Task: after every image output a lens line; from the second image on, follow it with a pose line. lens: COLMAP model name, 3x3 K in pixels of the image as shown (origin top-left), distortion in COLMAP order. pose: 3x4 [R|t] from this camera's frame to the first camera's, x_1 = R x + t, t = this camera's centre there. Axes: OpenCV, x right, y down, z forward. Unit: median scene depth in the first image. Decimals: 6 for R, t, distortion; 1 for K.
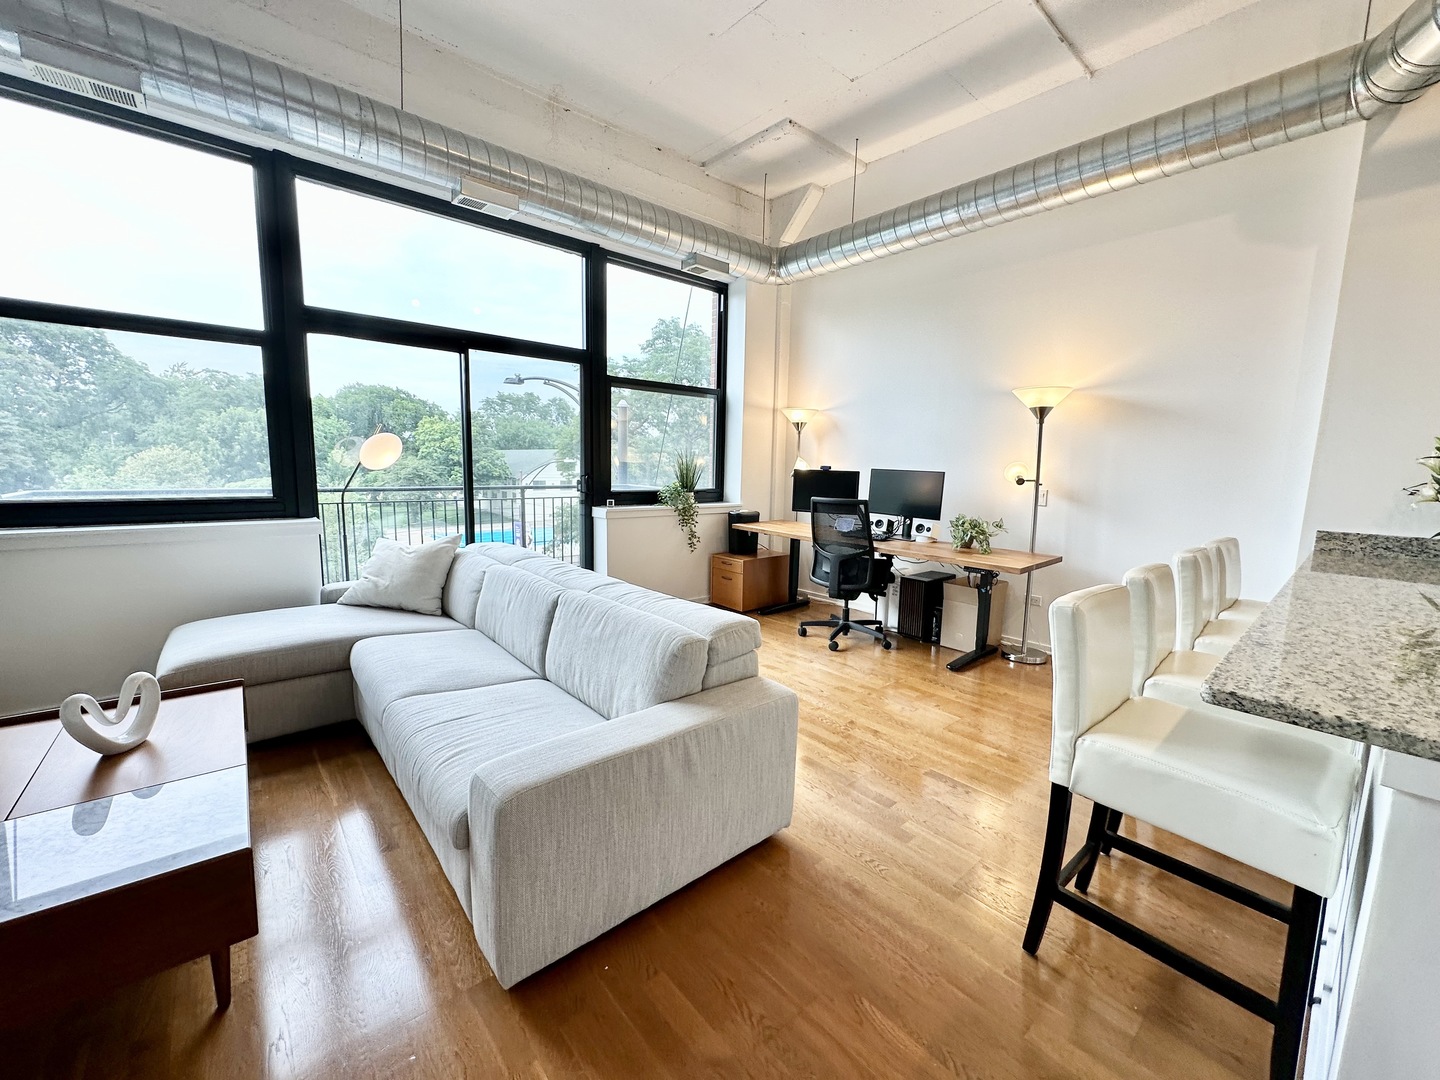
lens RADIAL K [[571.7, 0, 719.4], [0, 571.7, 541.9], [0, 0, 1]] dist [-0.000053, 0.000282]
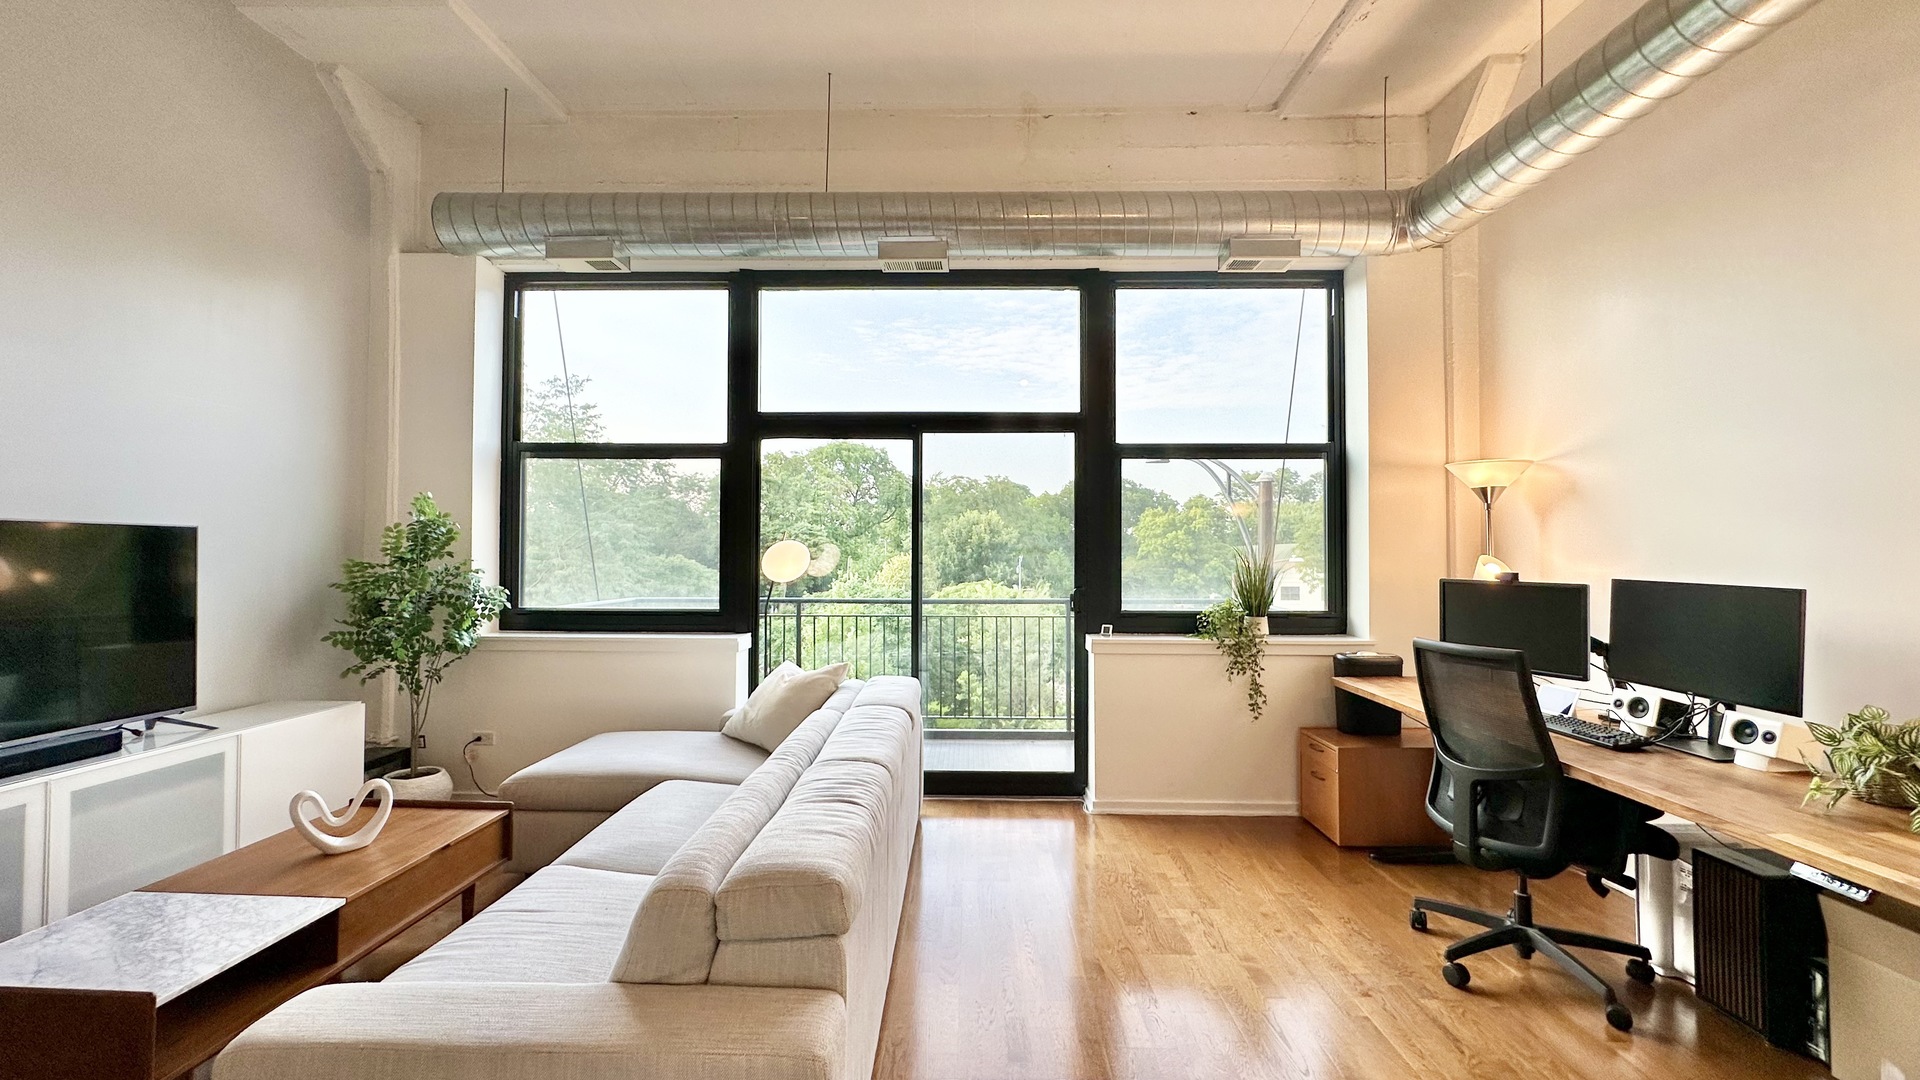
lens RADIAL K [[766.0, 0, 962.2], [0, 766.0, 543.9], [0, 0, 1]] dist [0.000969, -0.000627]
pose [[0.751643, -0.028601, -0.658950, 0.278372], [-0.077961, 0.988203, -0.131819, -0.037223], [0.654947, 0.150453, 0.740546, 0.222575]]
